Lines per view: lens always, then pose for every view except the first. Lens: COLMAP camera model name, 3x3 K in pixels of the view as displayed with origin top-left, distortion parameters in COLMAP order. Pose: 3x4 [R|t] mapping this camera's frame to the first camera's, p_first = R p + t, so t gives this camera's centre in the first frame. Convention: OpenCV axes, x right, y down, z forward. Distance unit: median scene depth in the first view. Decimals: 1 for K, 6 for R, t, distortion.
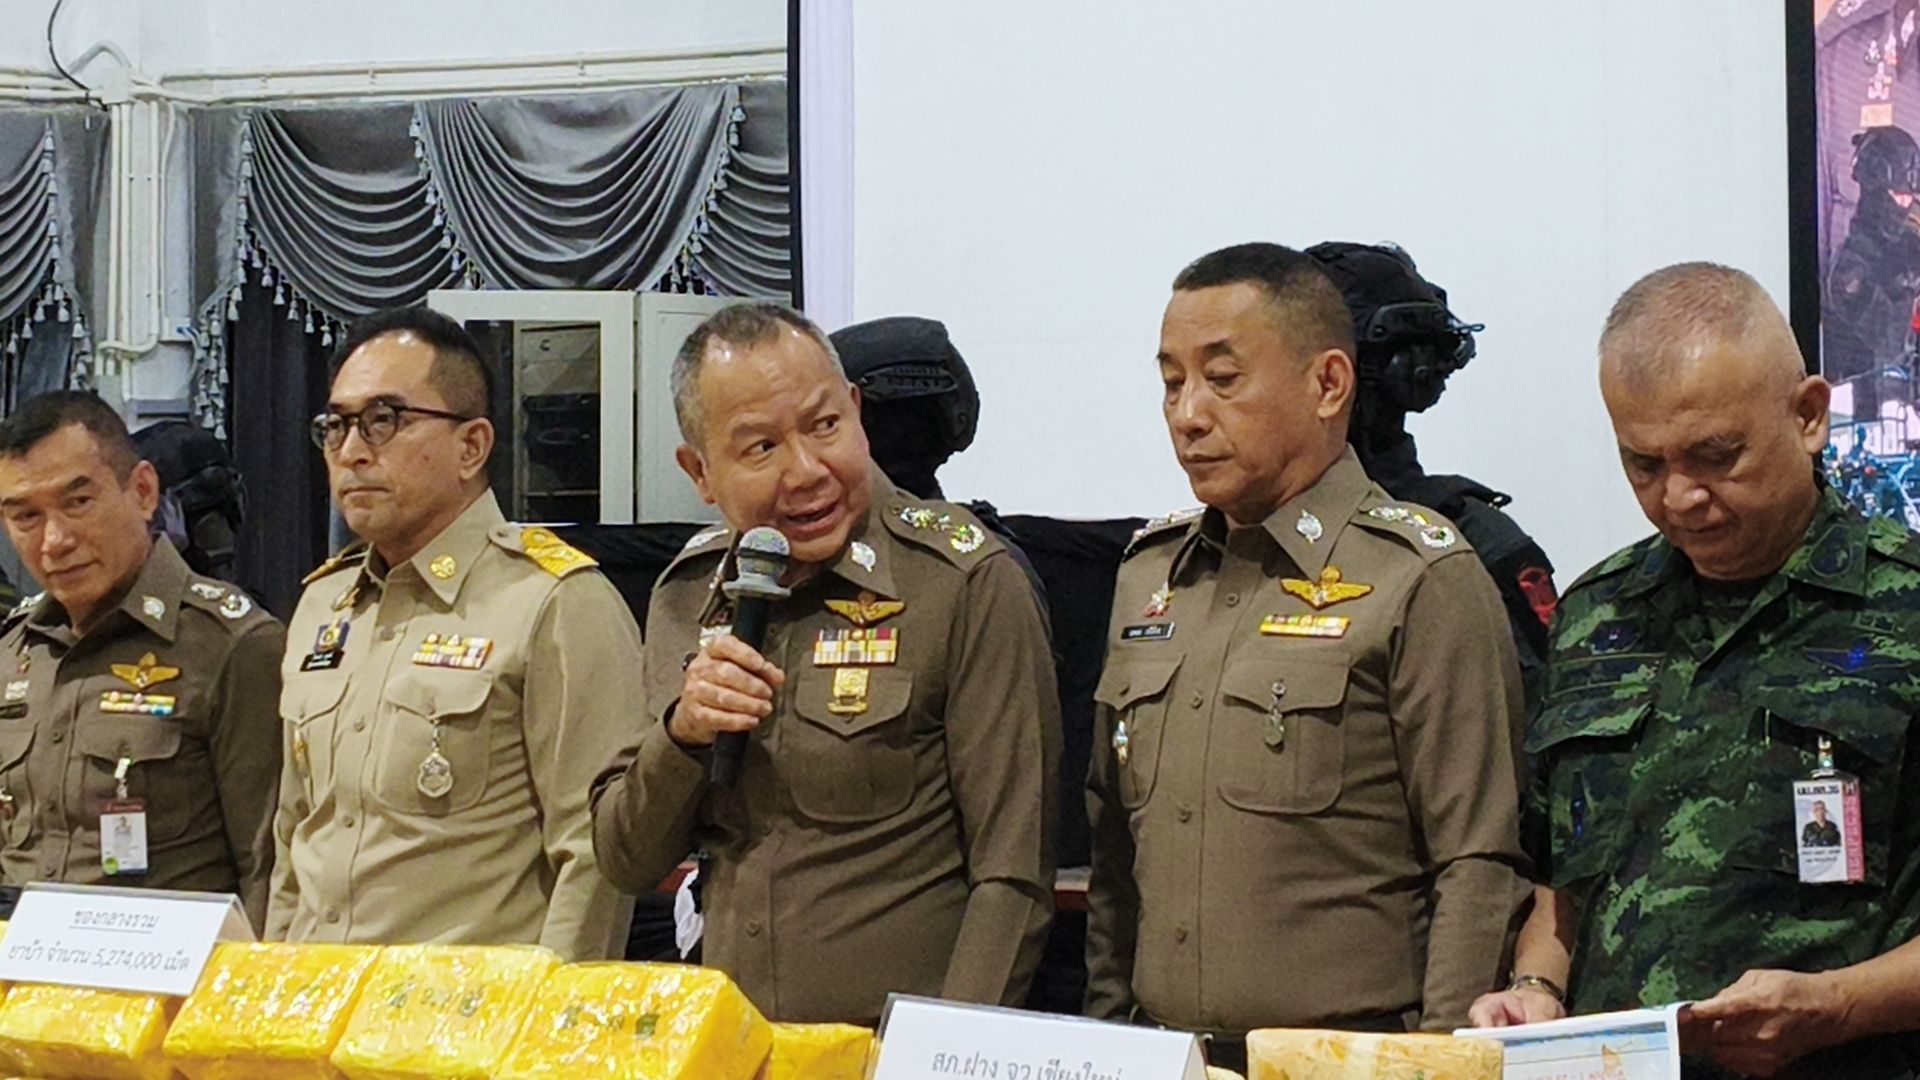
lens RADIAL K [[4691.4, 0, 957.3], [0, 4691.4, 536.4], [0, 0, 1]] dist [-0.142022, 0.000000]
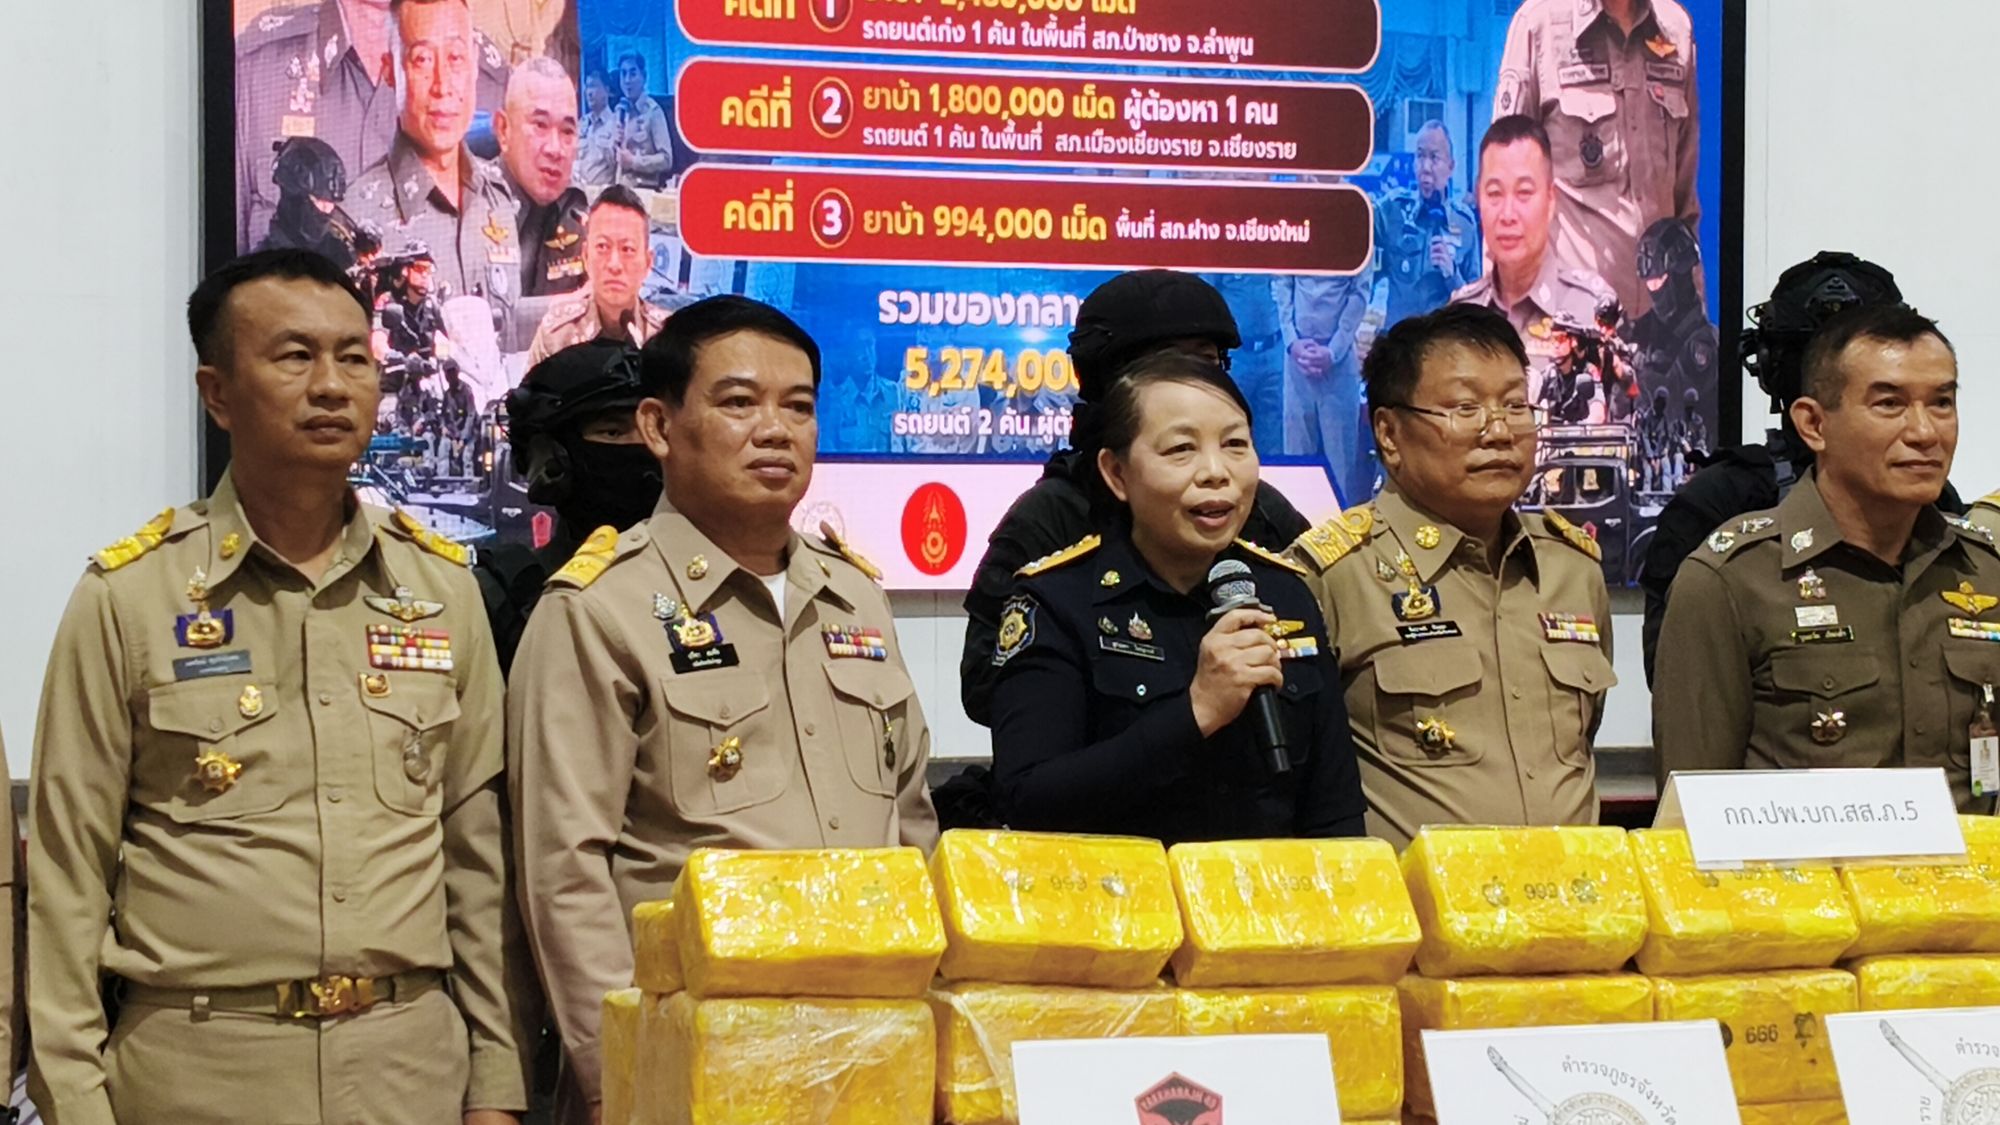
lens RADIAL K [[4078.5, 0, 1008.8], [0, 4078.5, 528.3], [0, 0, 1]] dist [0.280803, 0.000000]
pose [[0.462984, 0.011531, 0.886292, -0.461112], [-0.004205, 0.999933, -0.010814, 0.010479], [-0.886357, 0.001280, 0.463001, 0.326460]]
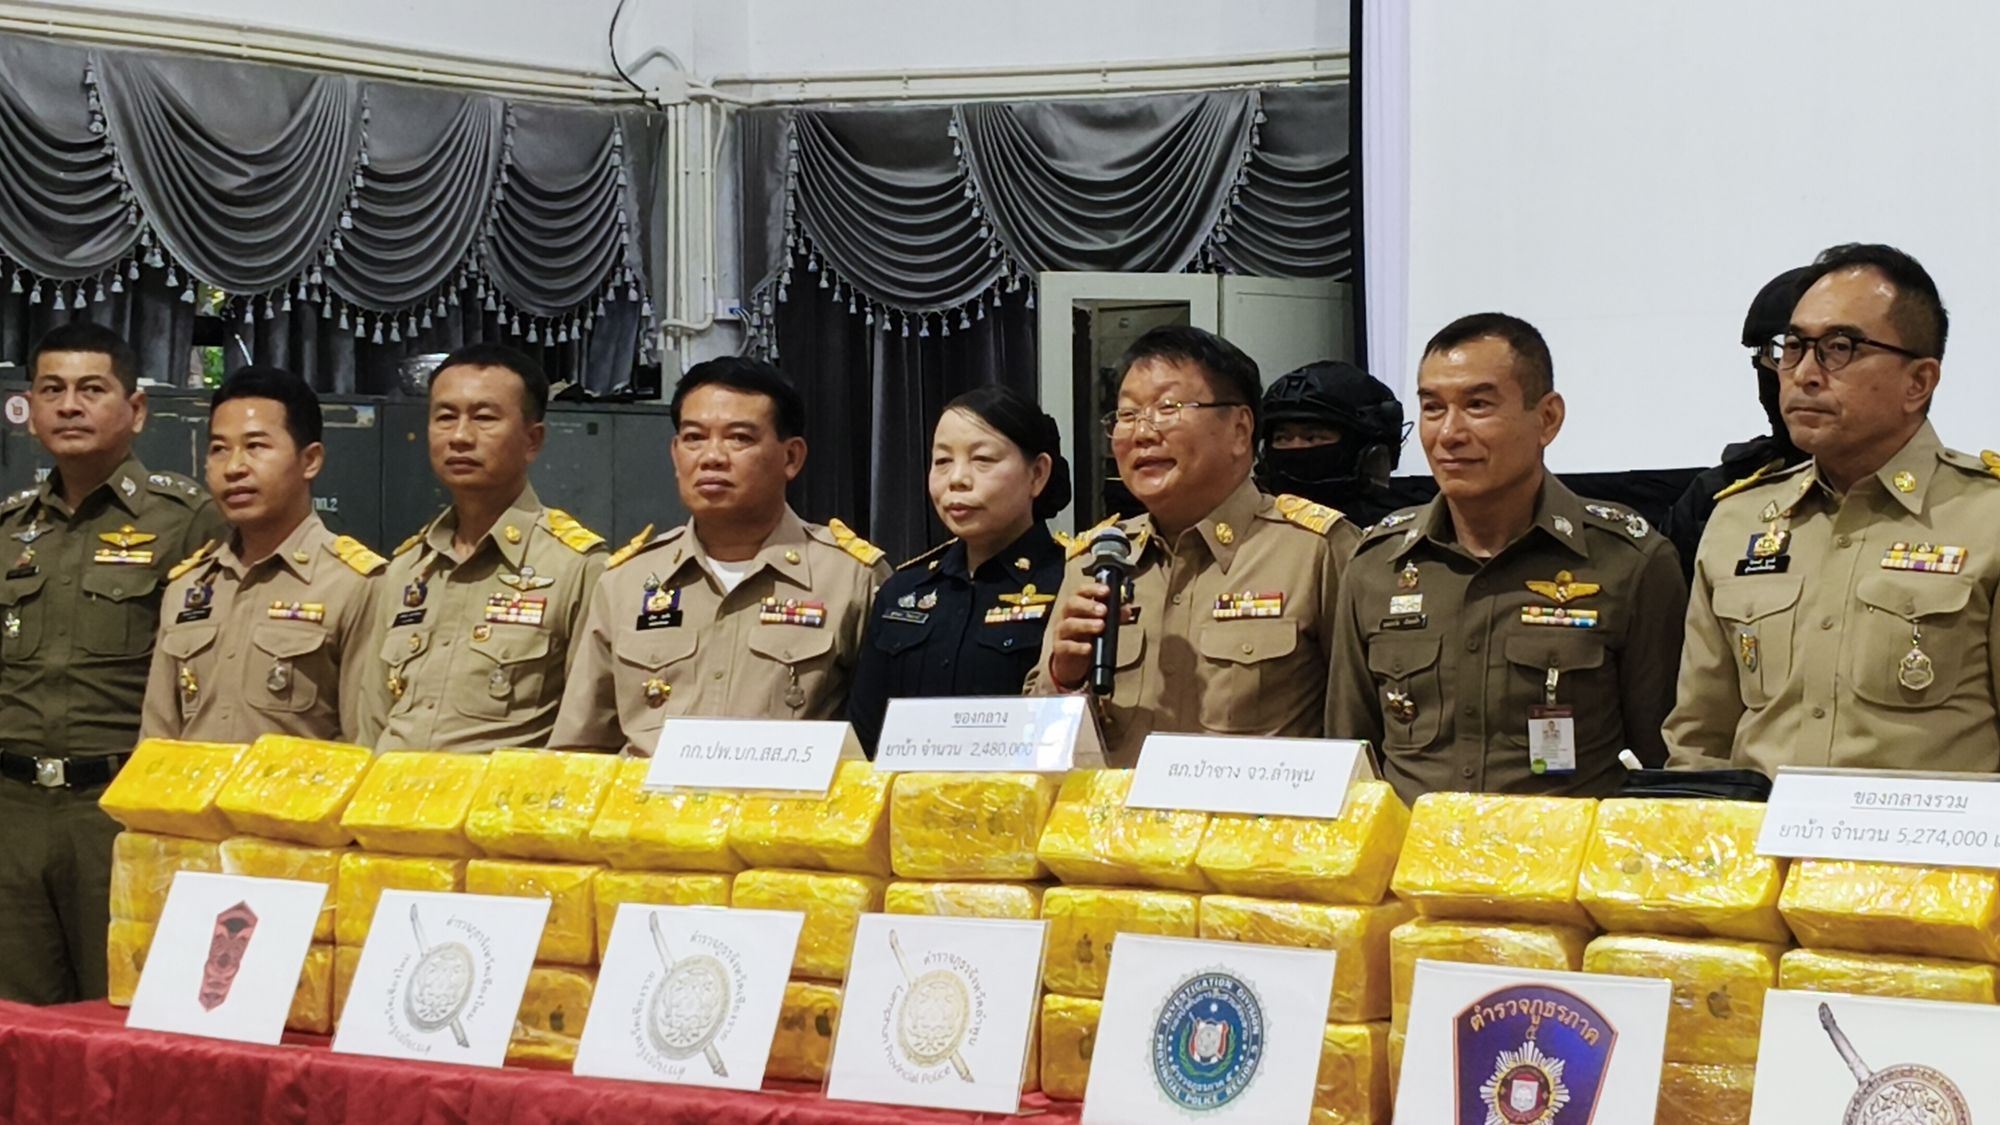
lens RADIAL K [[4078.5, 0, 1048.4], [0, 4078.5, 551.8], [0, 0, 1]] dist [0.280803, 0.000000]
pose [[0.998892, -0.001565, 0.047029, -0.143647], [0.001166, 0.999963, 0.008522, 0.005658], [-0.047041, -0.008458, 0.998857, 0.021073]]
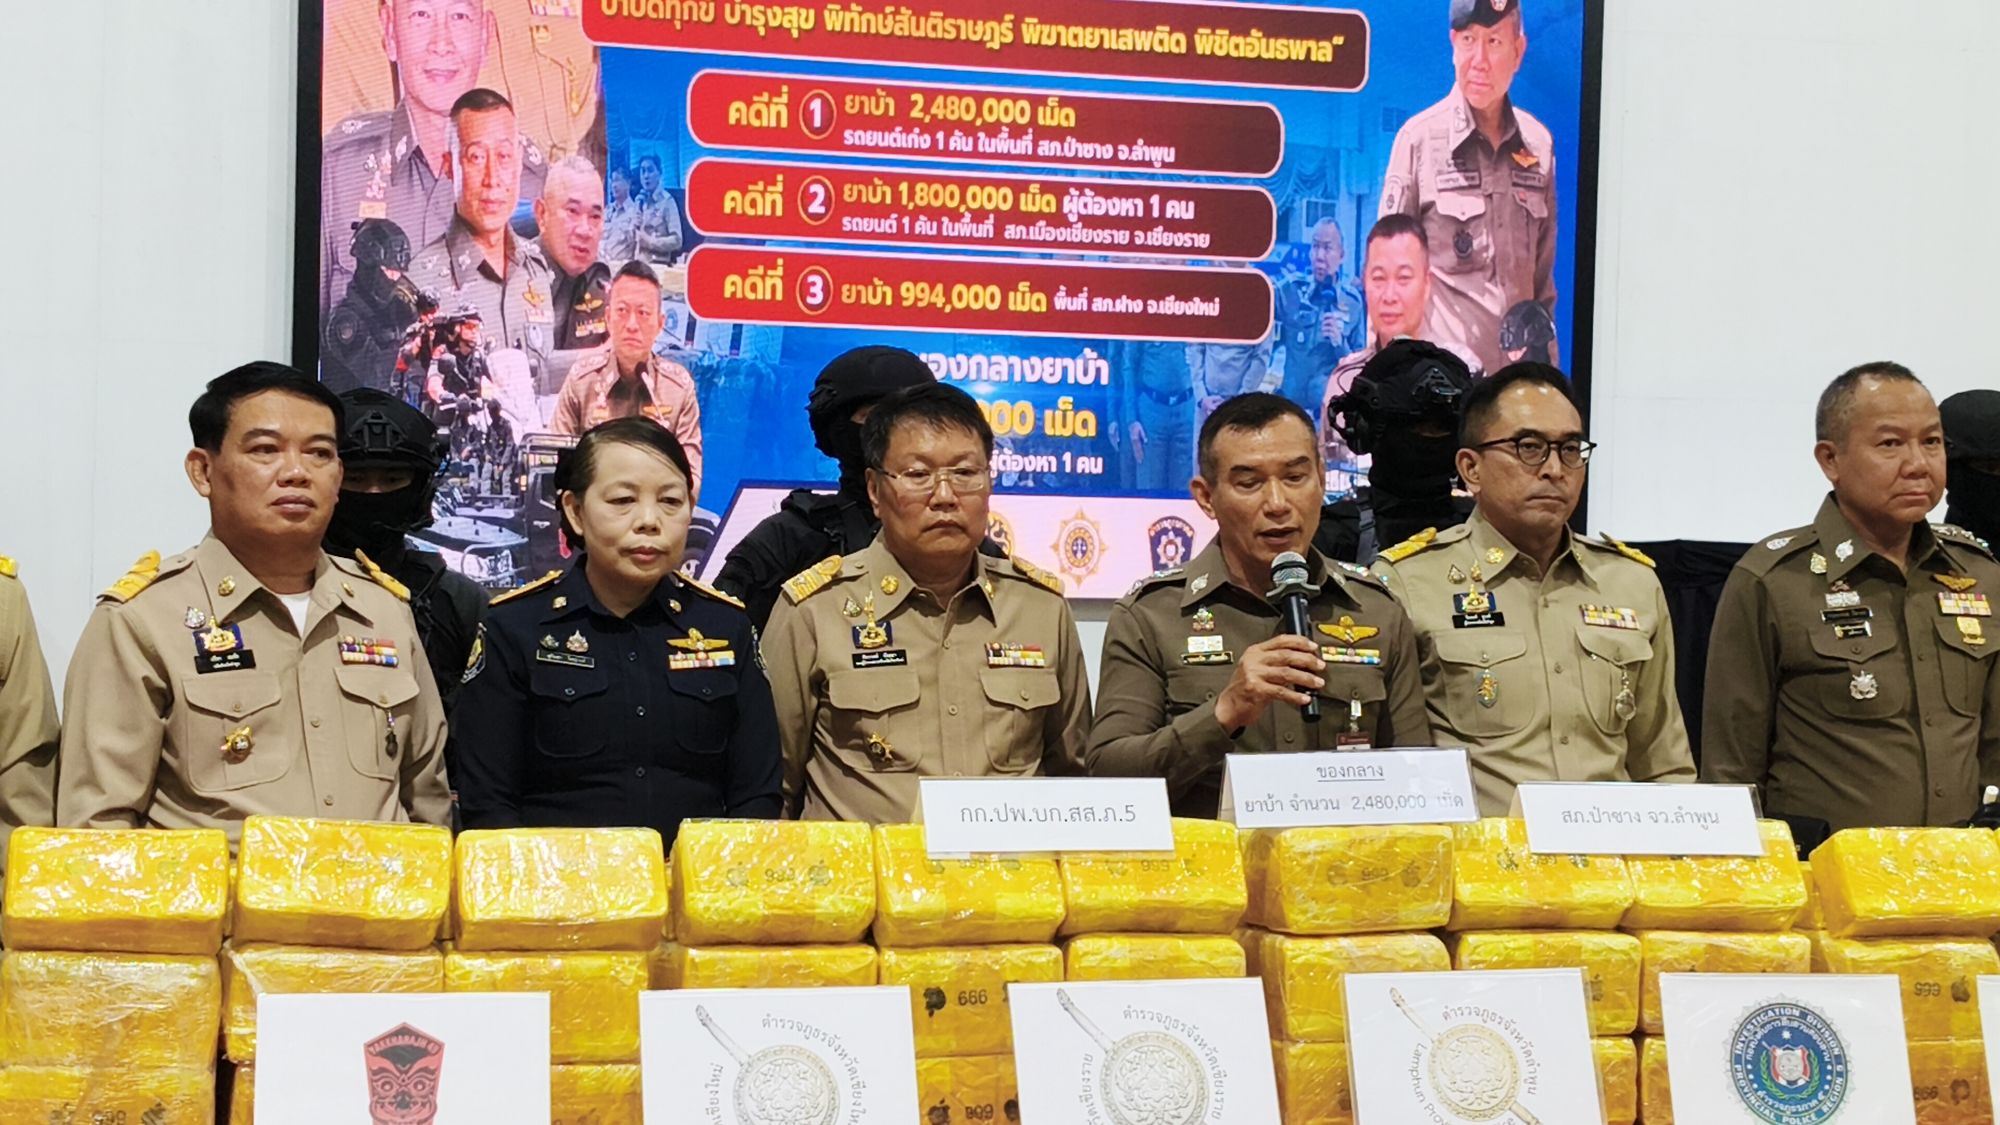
lens RADIAL K [[3296.1, 0, 1002.5], [0, 3296.1, 553.6], [0, 0, 1]] dist [0.235781, 0.000000]
pose [[0.539603, 0.017528, 0.841737, -0.410797], [-0.027064, 0.999628, -0.003466, 0.005967], [-0.841484, -0.020911, 0.539877, 0.259277]]
